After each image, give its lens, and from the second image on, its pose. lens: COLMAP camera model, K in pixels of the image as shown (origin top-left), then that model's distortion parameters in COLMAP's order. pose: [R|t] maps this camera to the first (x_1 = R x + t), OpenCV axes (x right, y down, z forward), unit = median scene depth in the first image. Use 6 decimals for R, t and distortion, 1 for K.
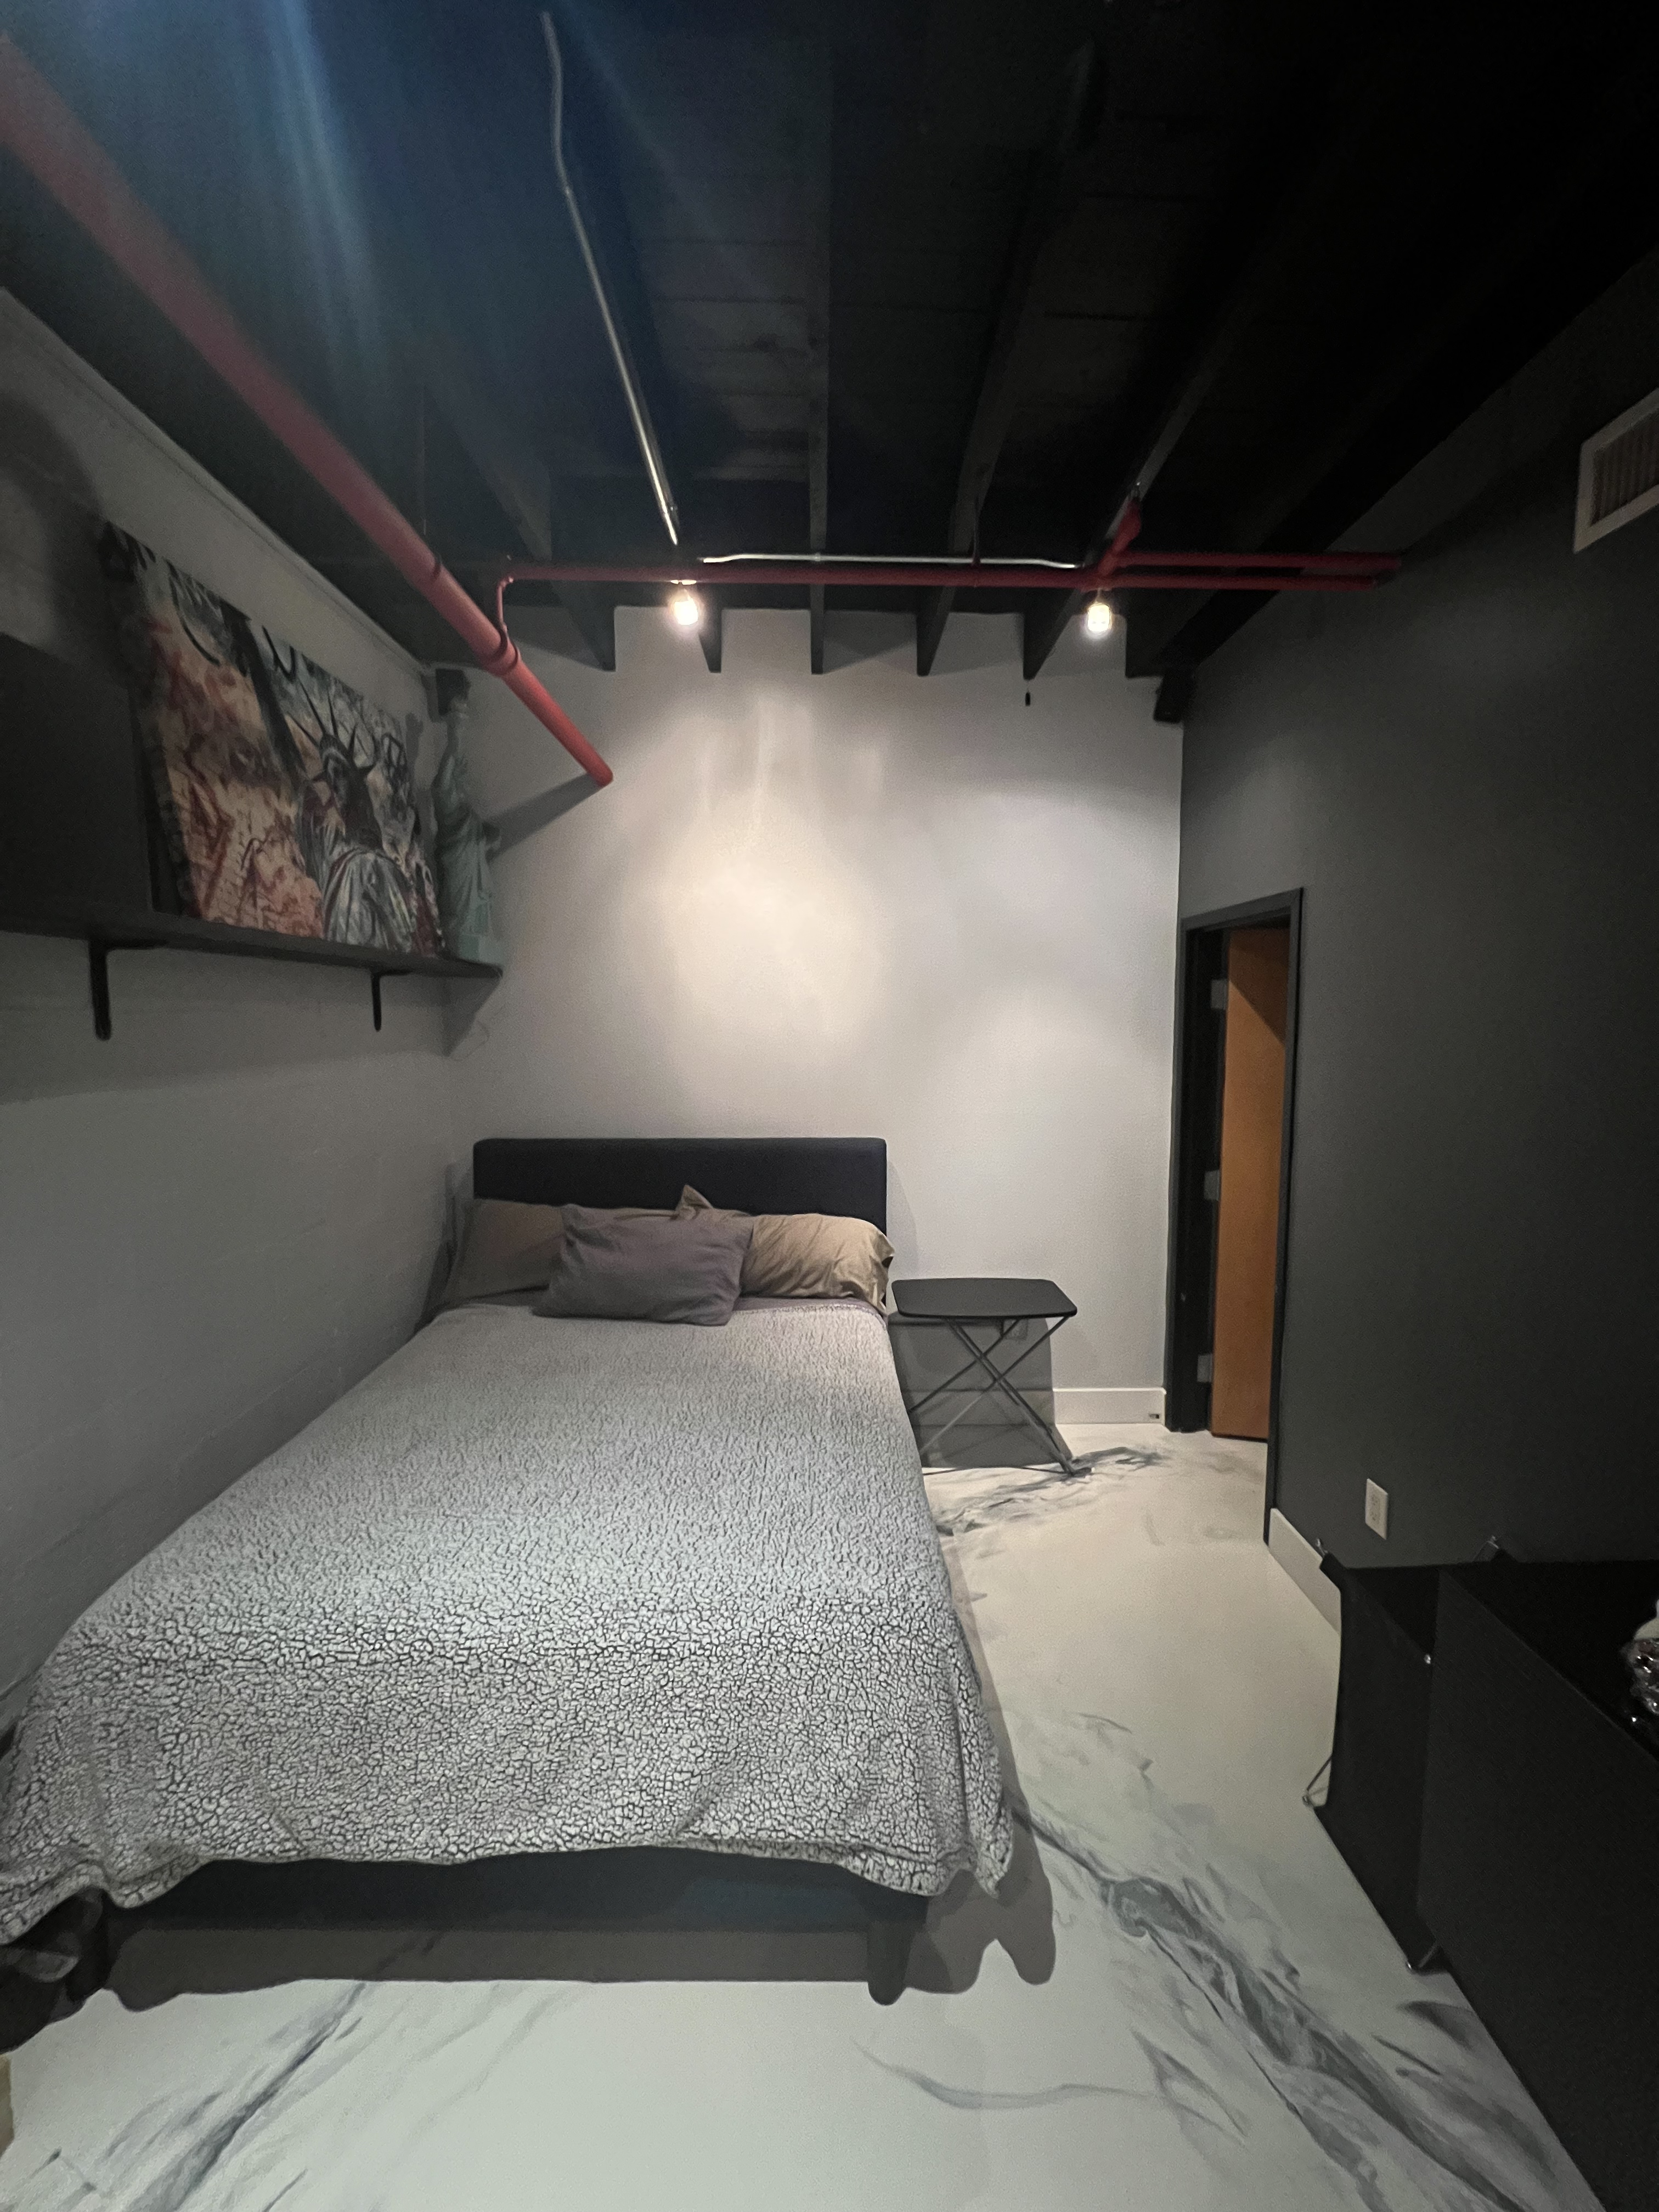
lens RADIAL K [[885.7, 0, 836.9], [0, 885.7, 1099.1], [0, 0, 1]] dist [-0.003248, 0.000959]
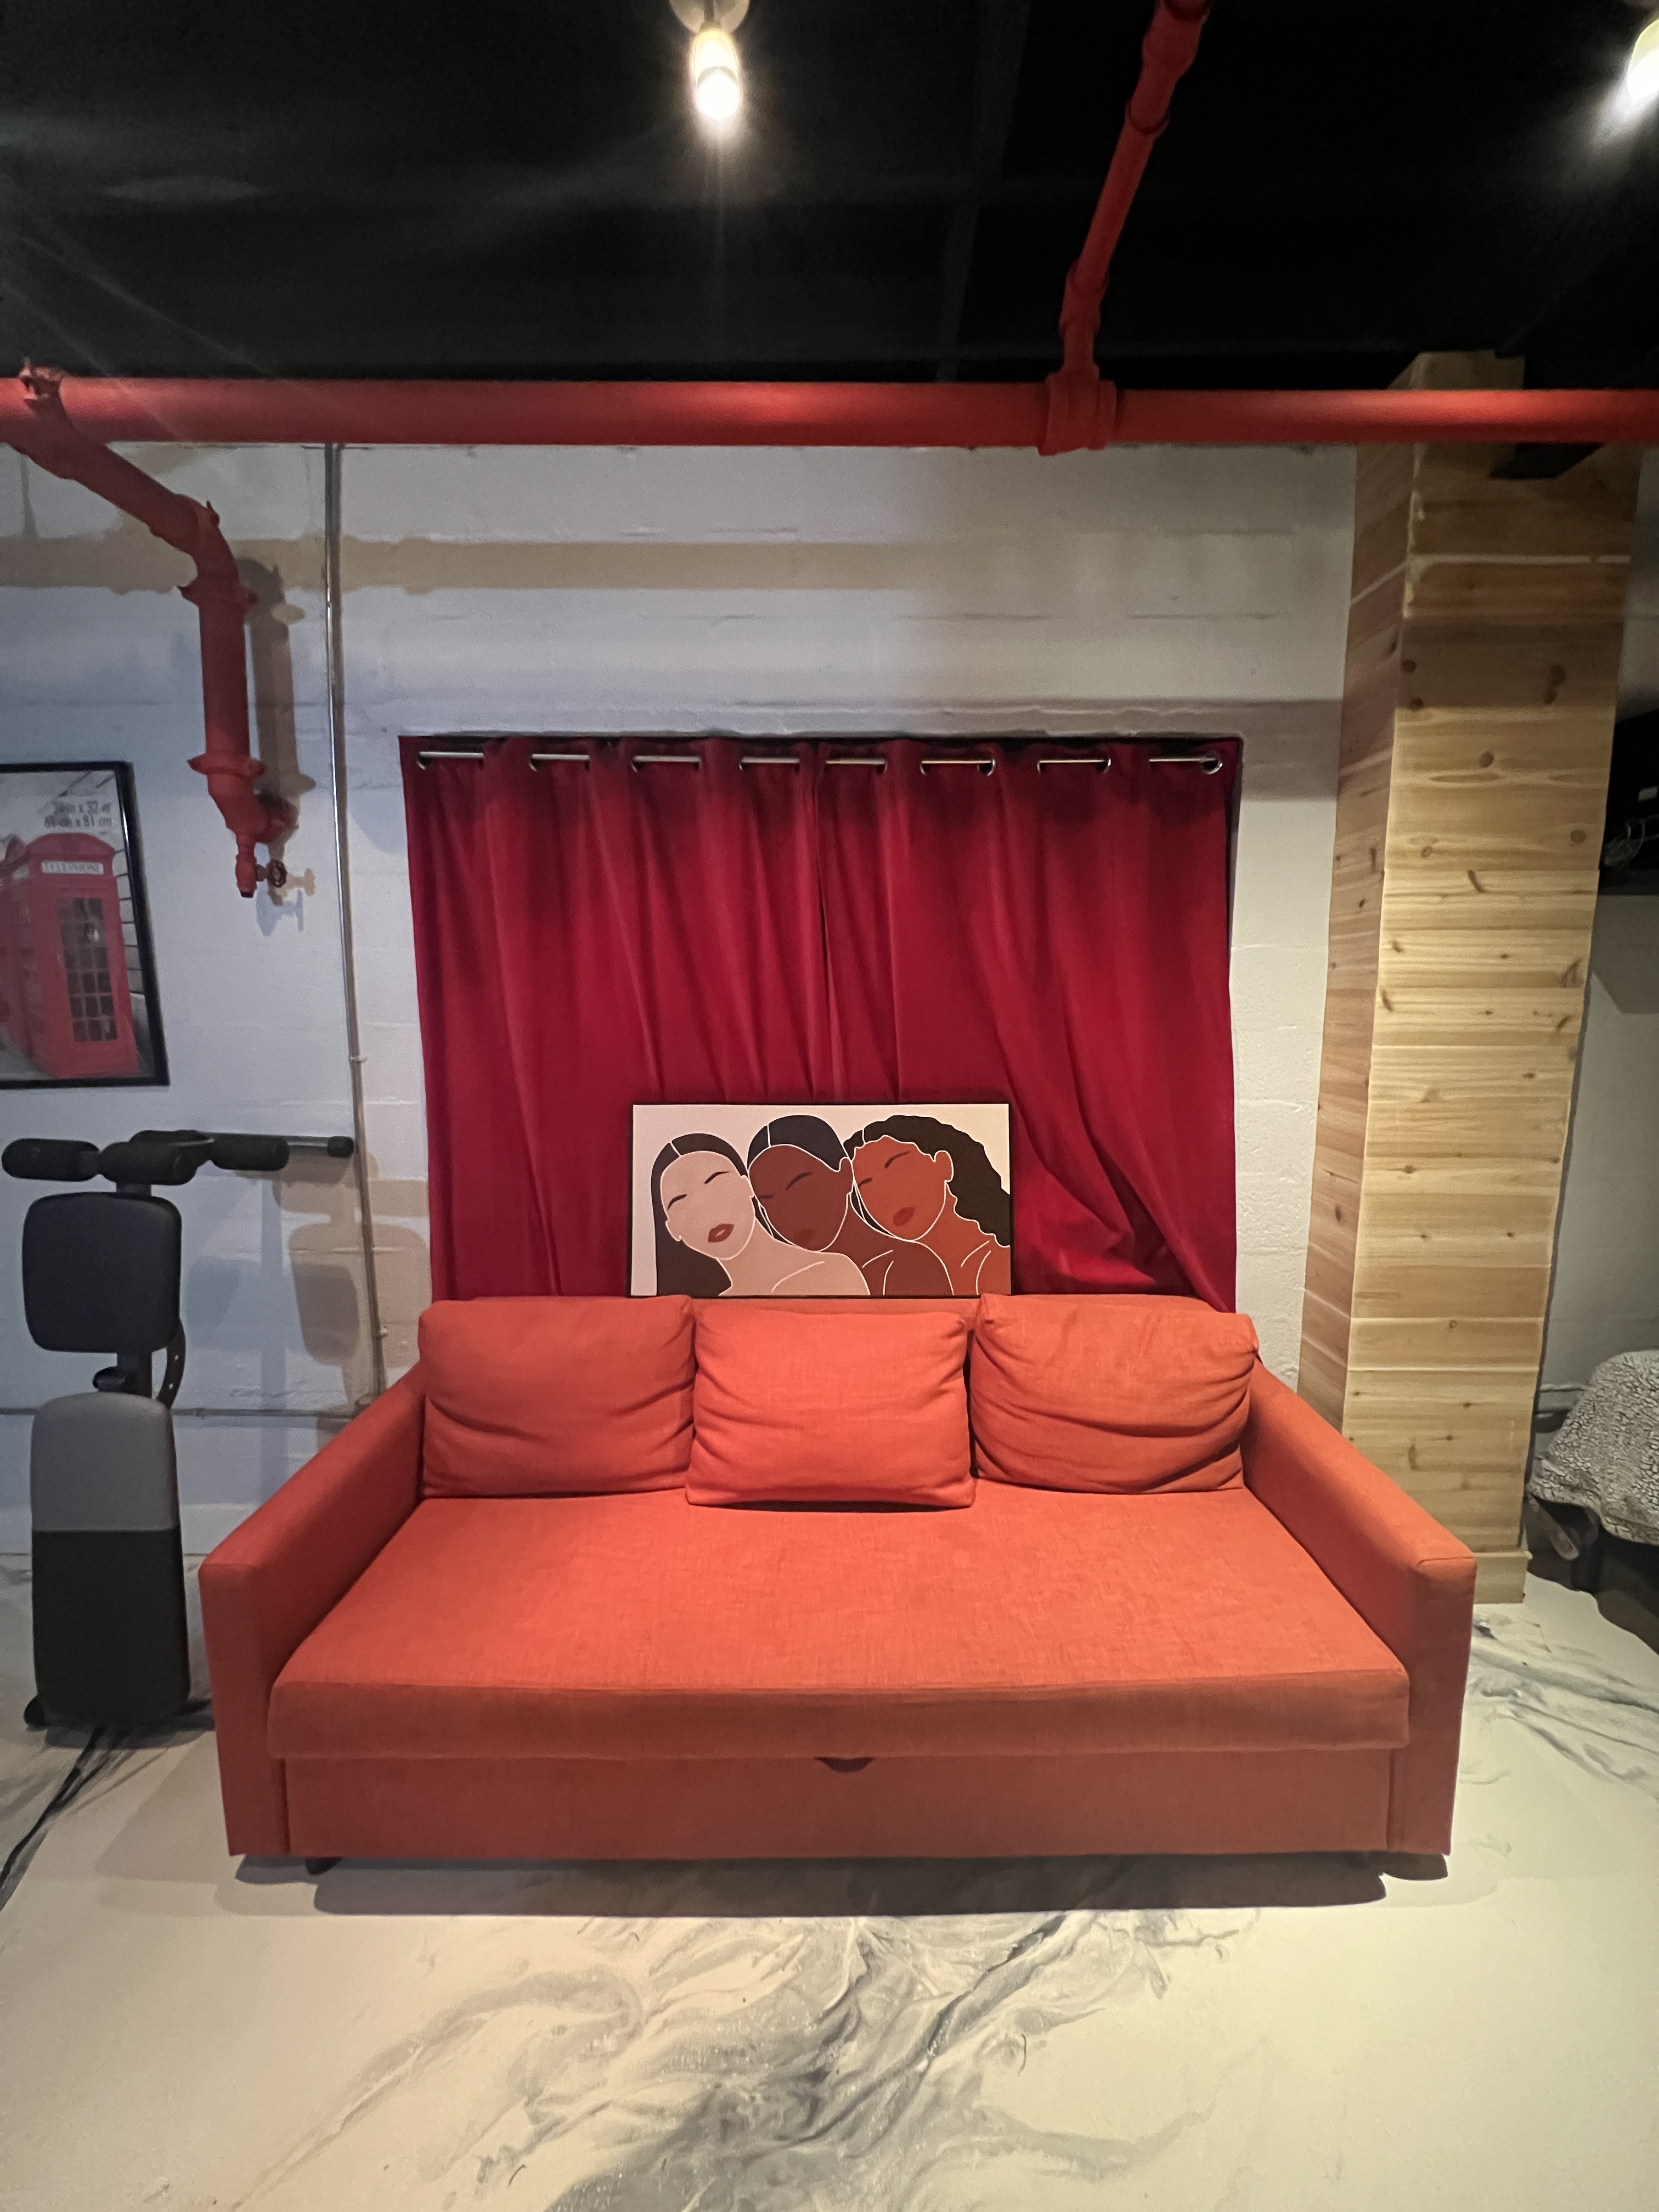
lens RADIAL K [[885.7, 0, 845.0], [0, 885.7, 1100.1], [0, 0, 1]] dist [-0.003248, 0.000959]
pose [[-0.026692, 0.136581, -0.990269, 0.298629], [-0.095150, 0.985777, 0.138526, 0.036657], [0.995105, 0.097922, -0.013317, -0.173175]]
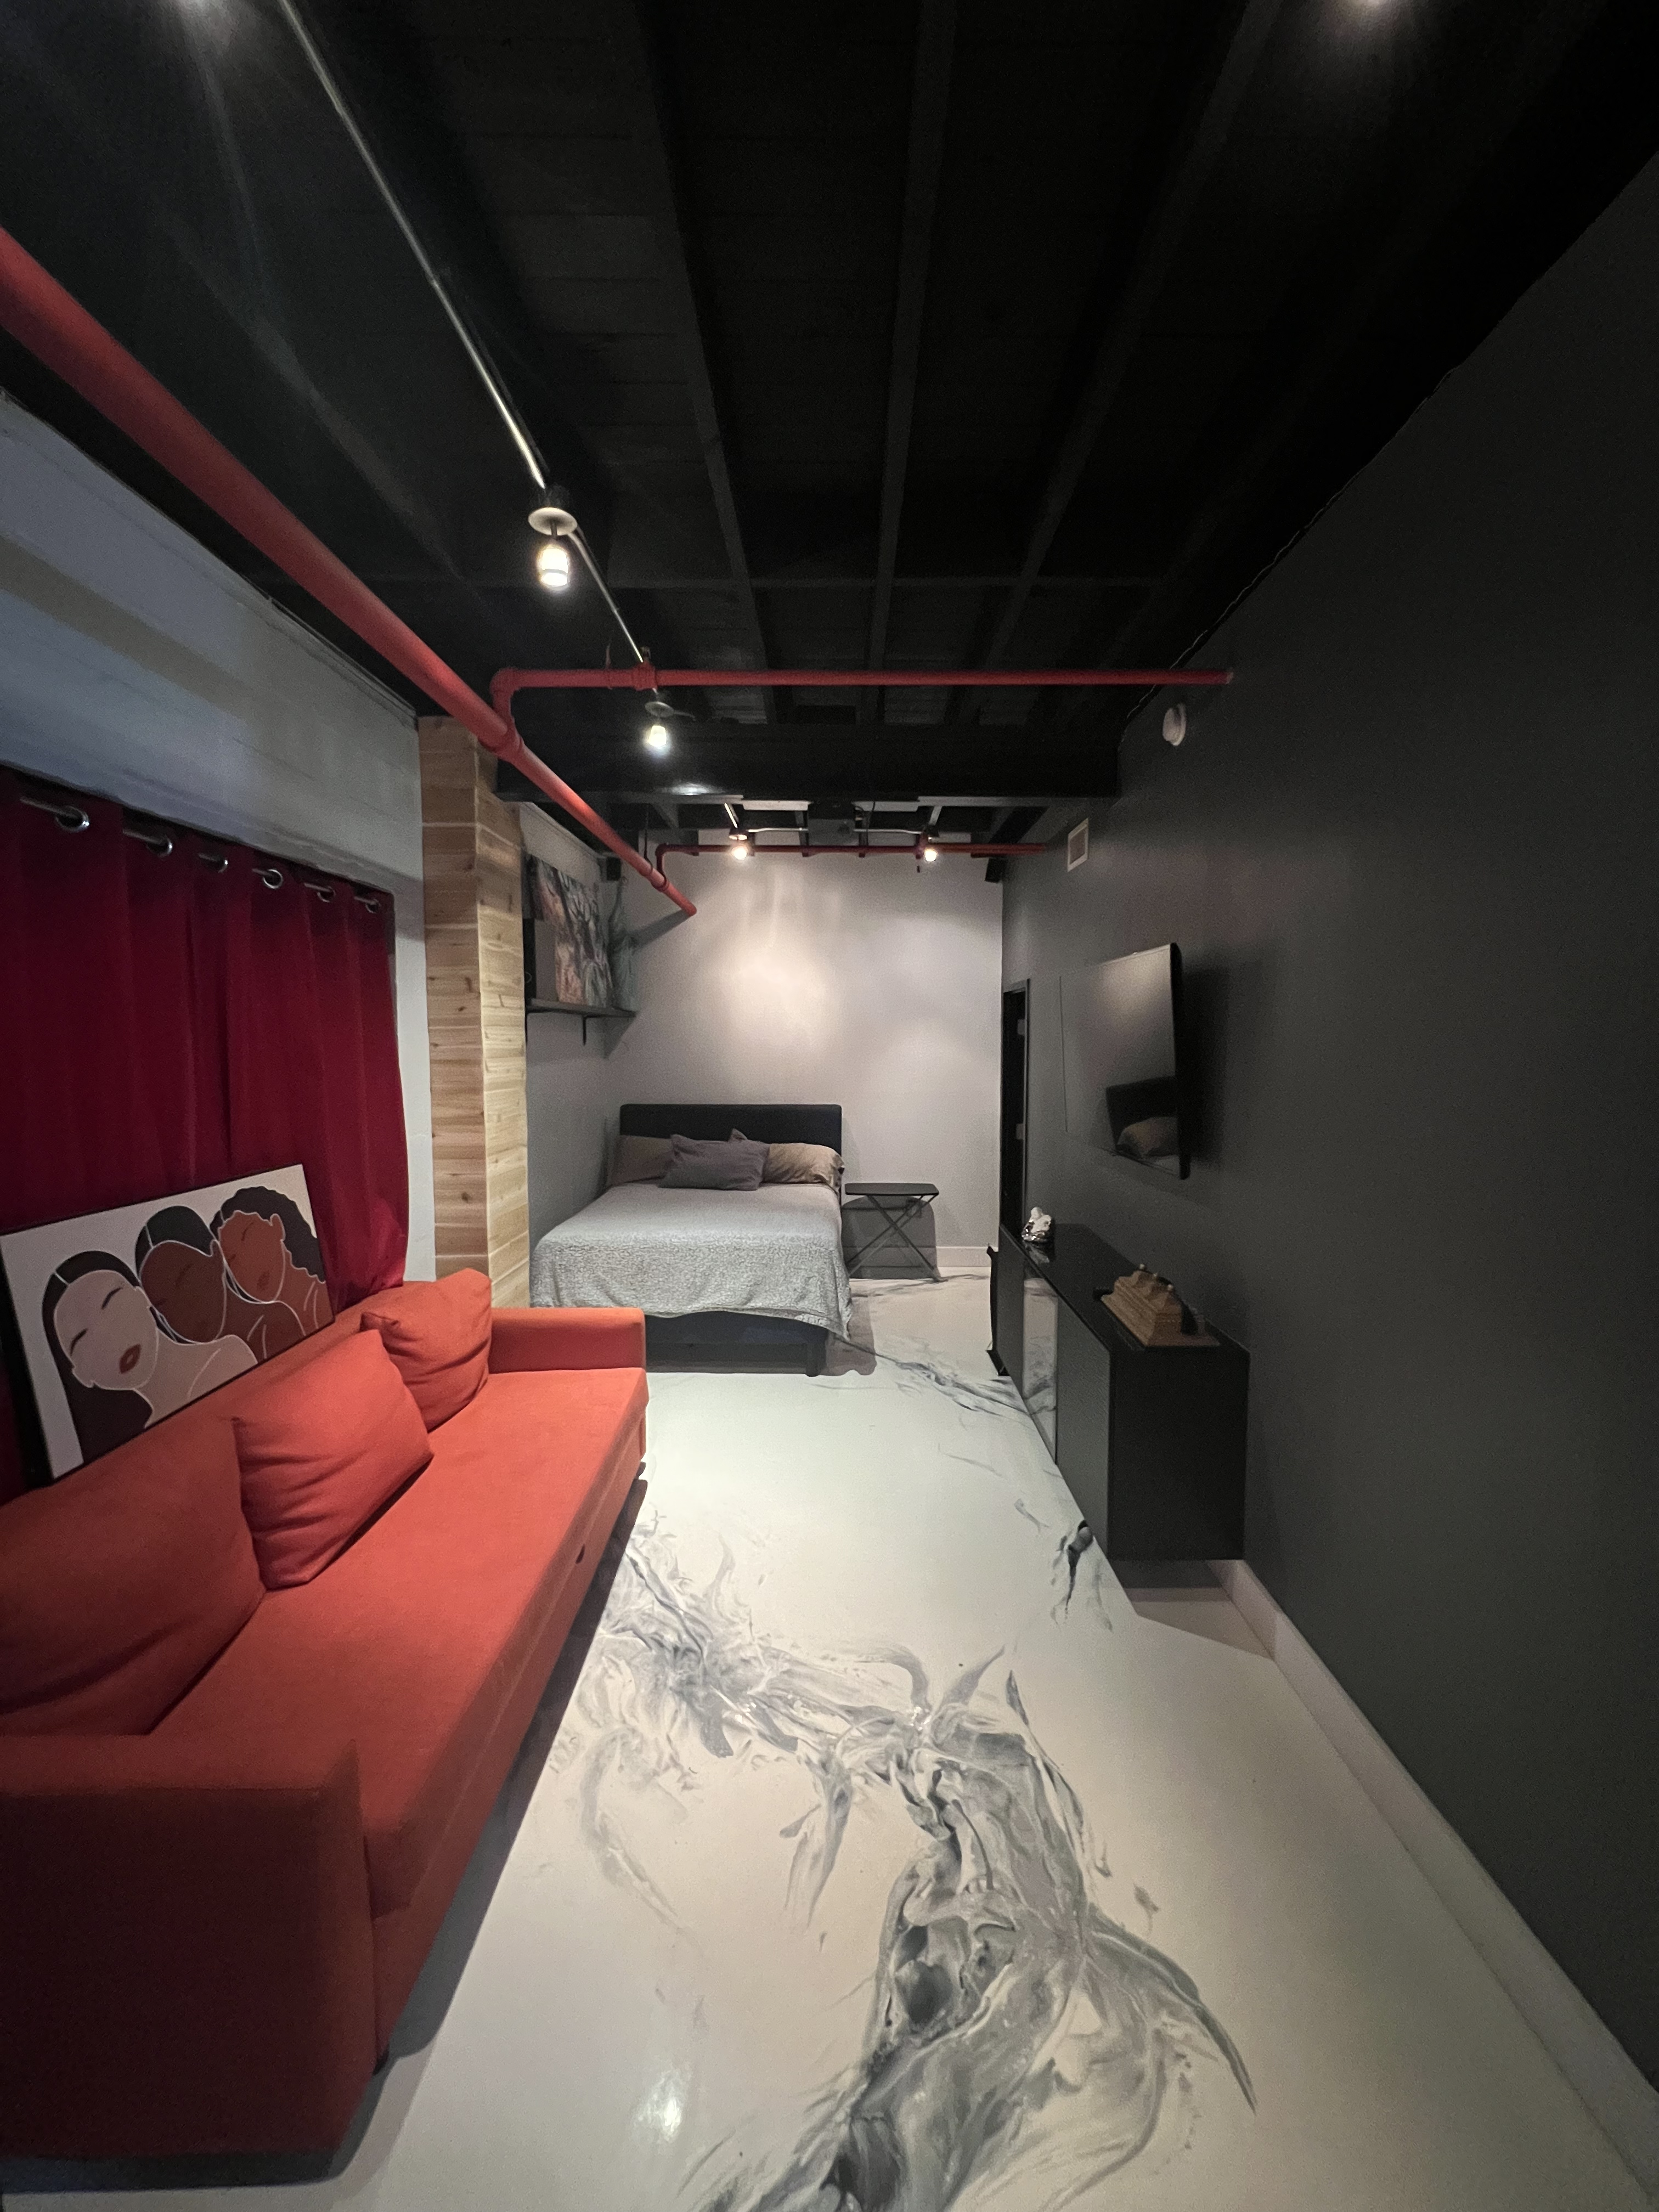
lens RADIAL K [[885.7, 0, 841.0], [0, 885.7, 1110.8], [0, 0, 1]] dist [-0.003248, 0.000959]
pose [[0.999831, 0.004499, -0.017810, 0.098152], [-0.004688, 0.999933, -0.010565, 0.086435], [0.017762, 0.010647, 0.999786, -0.953343]]
